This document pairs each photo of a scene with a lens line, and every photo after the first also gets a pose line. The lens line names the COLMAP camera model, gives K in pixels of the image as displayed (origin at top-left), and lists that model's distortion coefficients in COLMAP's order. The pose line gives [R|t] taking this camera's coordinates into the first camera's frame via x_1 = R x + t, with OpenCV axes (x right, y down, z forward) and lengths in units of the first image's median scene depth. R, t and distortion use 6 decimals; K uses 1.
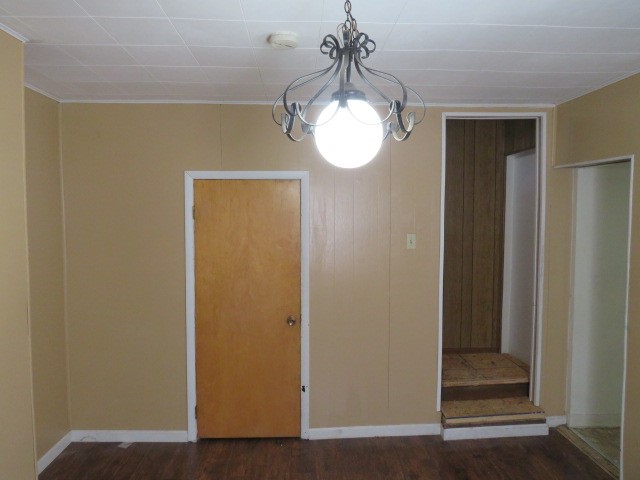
lens RADIAL K [[459.0, 0, 323.6], [0, 459.0, 239.8], [0, 0, 1]] dist [-0.014692, -0.002290]
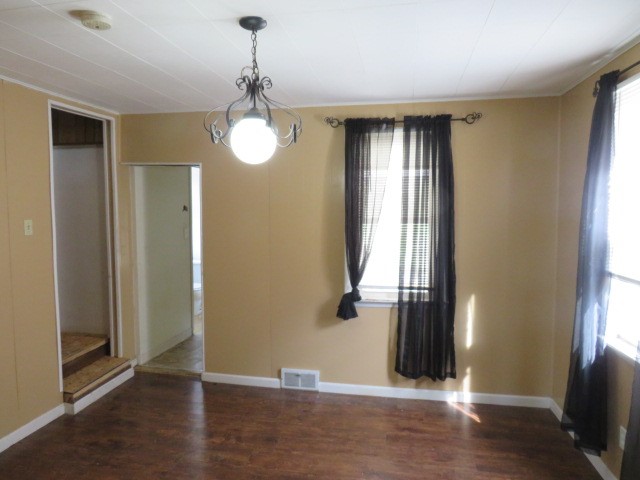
lens RADIAL K [[459.0, 0, 316.1], [0, 459.0, 239.9], [0, 0, 1]] dist [-0.014692, -0.002290]
pose [[0.229517, -0.065349, 0.971108, -0.598692], [0.054958, 0.997022, 0.054104, 0.011079], [-0.971752, 0.040953, 0.232425, 0.195934]]
